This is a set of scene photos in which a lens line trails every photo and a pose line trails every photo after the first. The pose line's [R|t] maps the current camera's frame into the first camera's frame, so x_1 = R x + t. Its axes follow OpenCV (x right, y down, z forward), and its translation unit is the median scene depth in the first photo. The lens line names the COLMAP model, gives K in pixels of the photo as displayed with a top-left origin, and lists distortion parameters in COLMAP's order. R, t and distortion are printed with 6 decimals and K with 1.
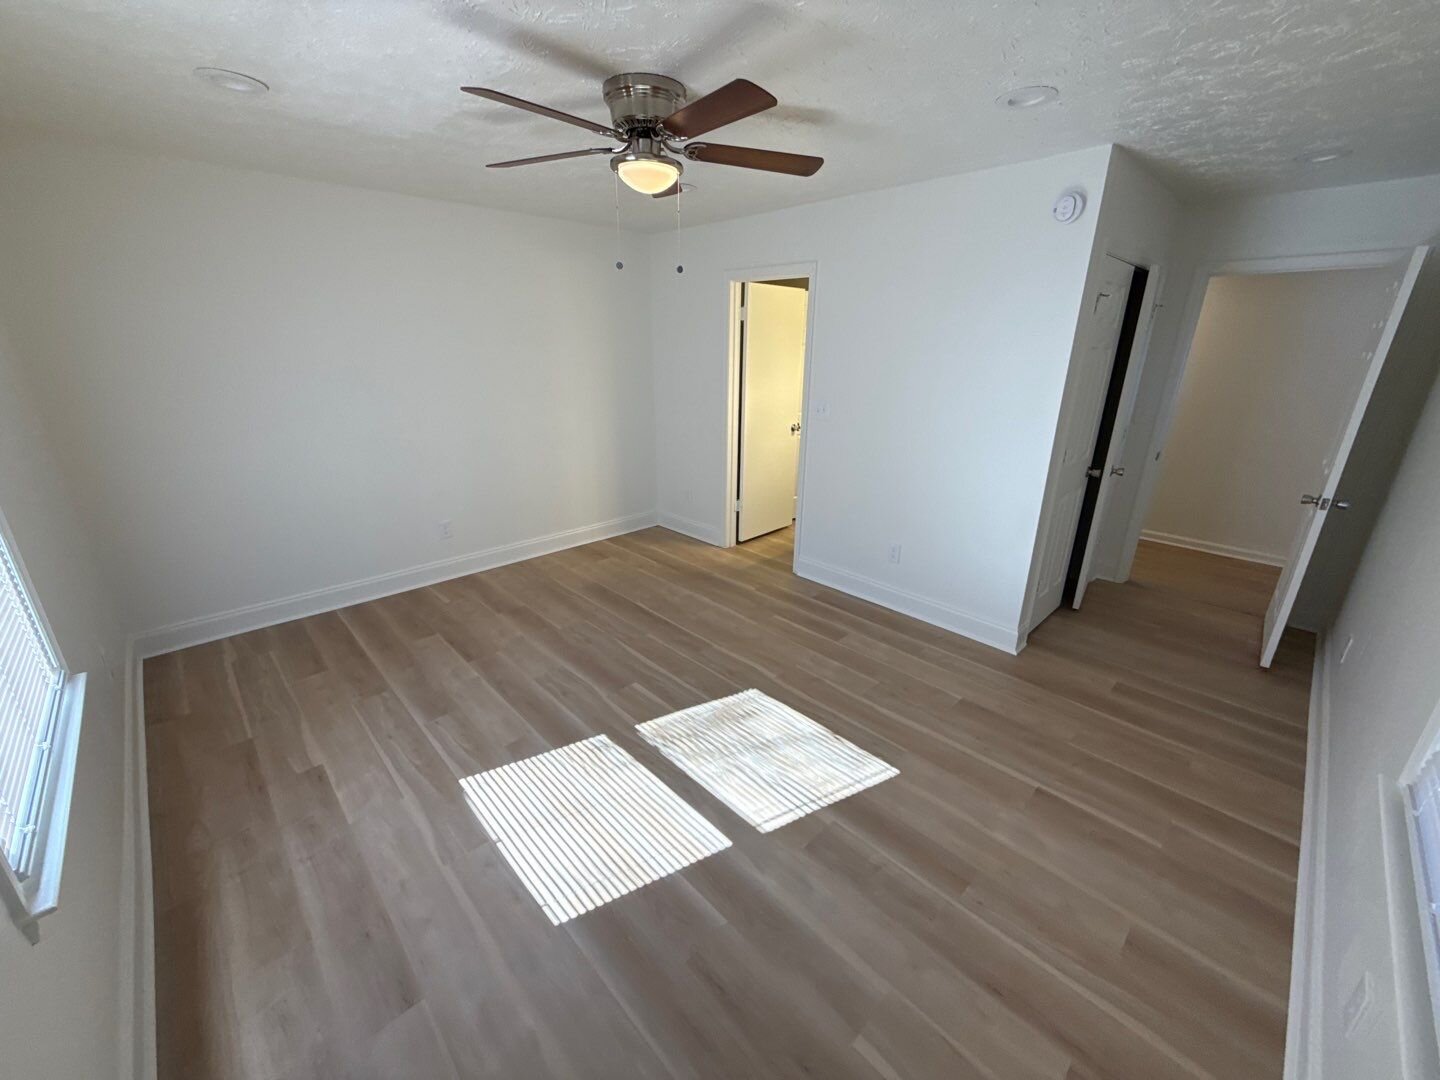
lens RADIAL K [[570.2, 0, 720.0], [0, 570.2, 540.0], [0, 0, 1]] dist [0.003368, 0.000120]
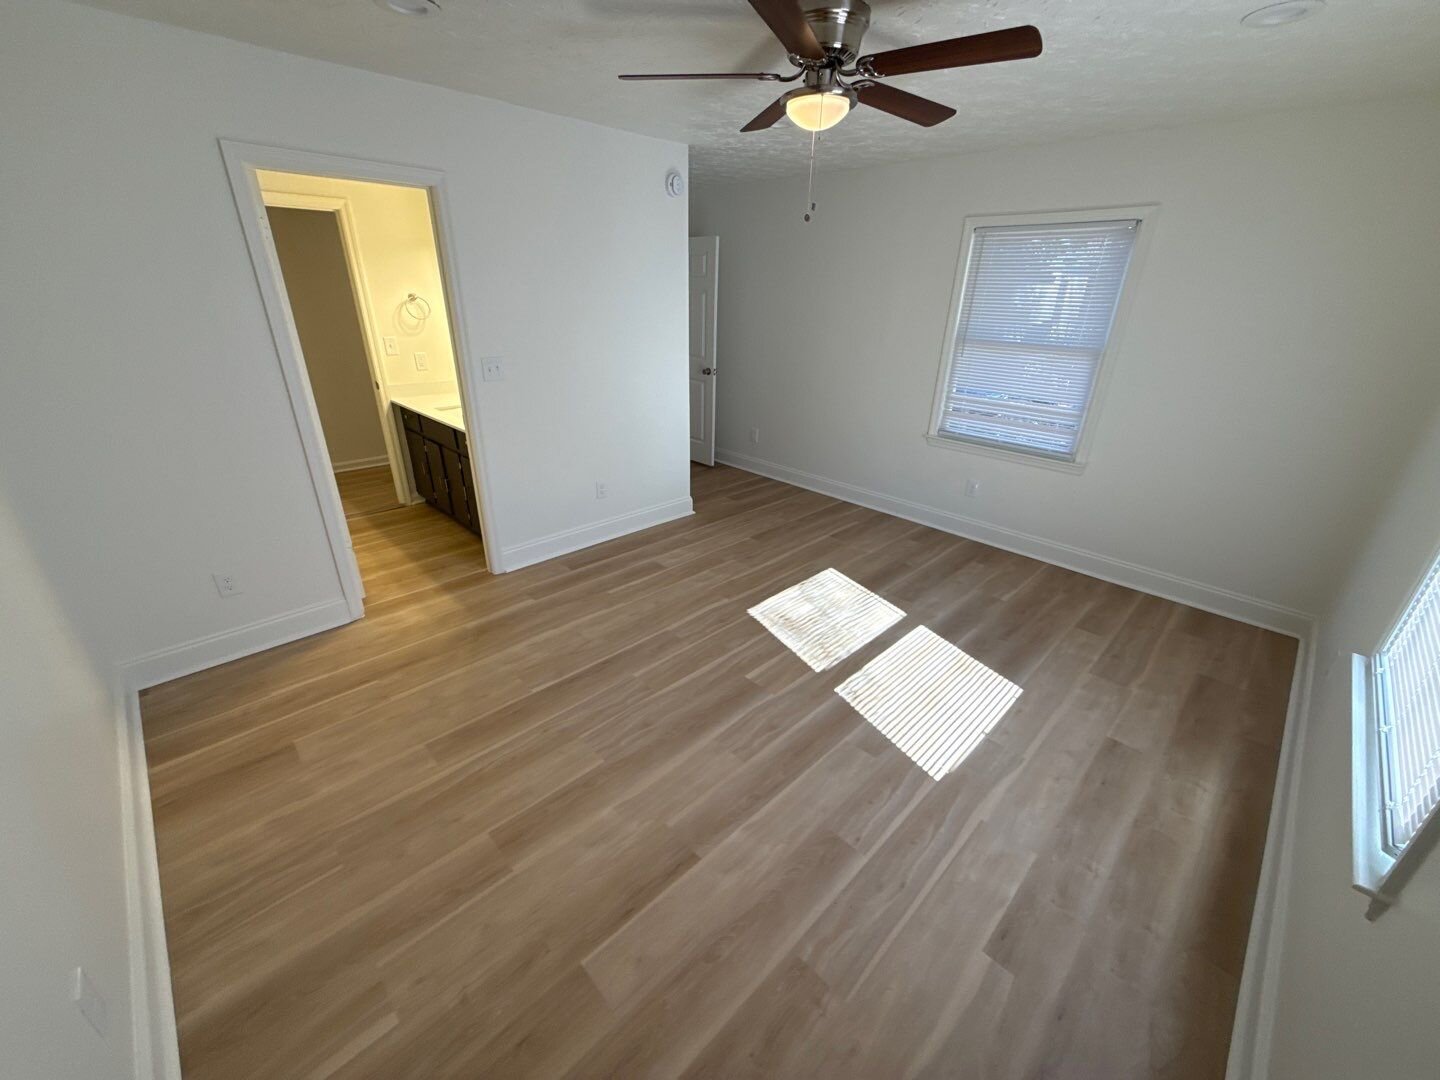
lens RADIAL K [[570.2, 0, 720.0], [0, 570.2, 540.0], [0, 0, 1]] dist [0.003368, 0.000120]
pose [[-0.003231, -0.413445, 0.910523, -1.011336], [0.309761, 0.865329, 0.394023, -0.354046], [-0.950809, 0.283318, 0.125273, 0.979780]]
